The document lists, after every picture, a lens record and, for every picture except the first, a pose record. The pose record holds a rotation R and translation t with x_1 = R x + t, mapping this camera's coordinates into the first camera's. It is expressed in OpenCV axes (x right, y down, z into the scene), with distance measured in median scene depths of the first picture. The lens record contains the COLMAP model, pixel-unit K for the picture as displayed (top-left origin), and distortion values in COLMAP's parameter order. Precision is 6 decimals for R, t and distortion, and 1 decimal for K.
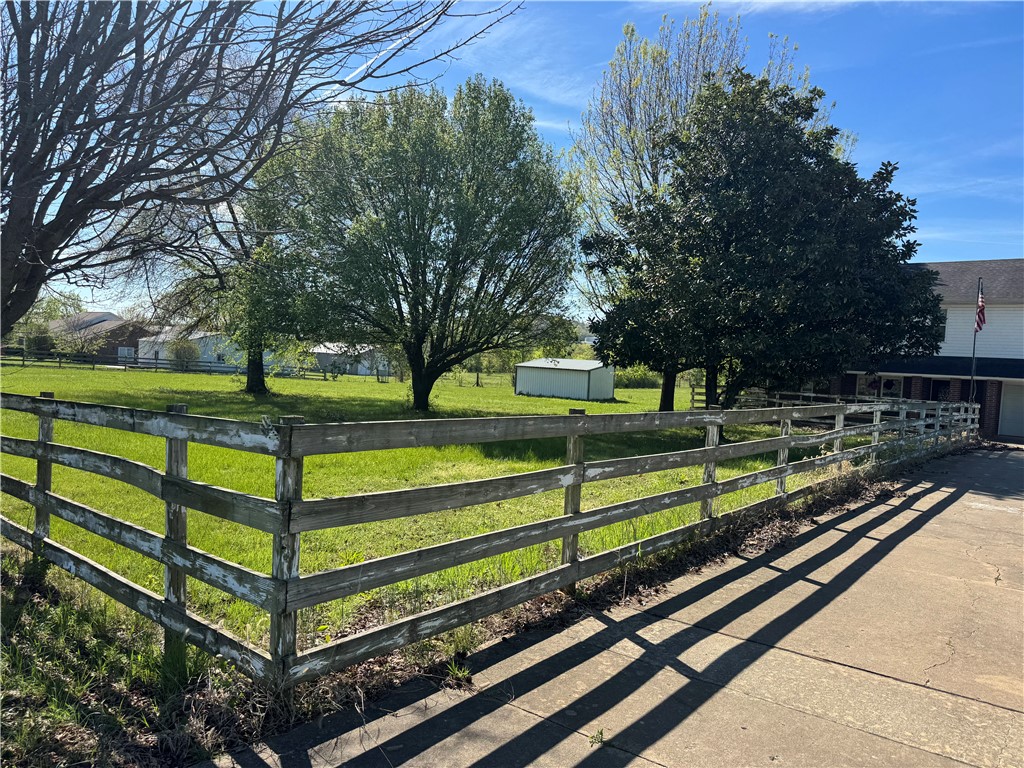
lens RADIAL K [[728.0, 0, 512.0], [0, 728.0, 384.0], [0, 0, 1]] dist [0.062809, -0.074165]
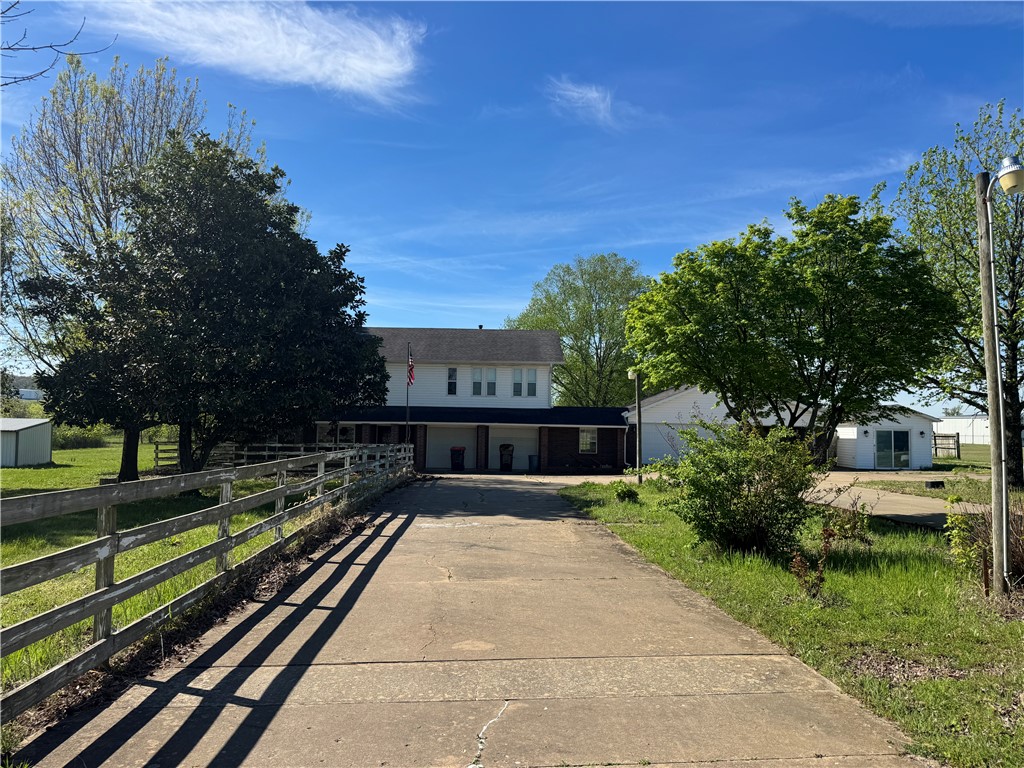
lens RADIAL K [[728.0, 0, 512.0], [0, 728.0, 384.0], [0, 0, 1]] dist [0.062809, -0.074165]
pose [[0.755205, -0.005093, 0.655469, -0.080902], [0.049951, 0.997509, -0.049800, -0.009119], [-0.653583, 0.070351, 0.753578, -0.064885]]
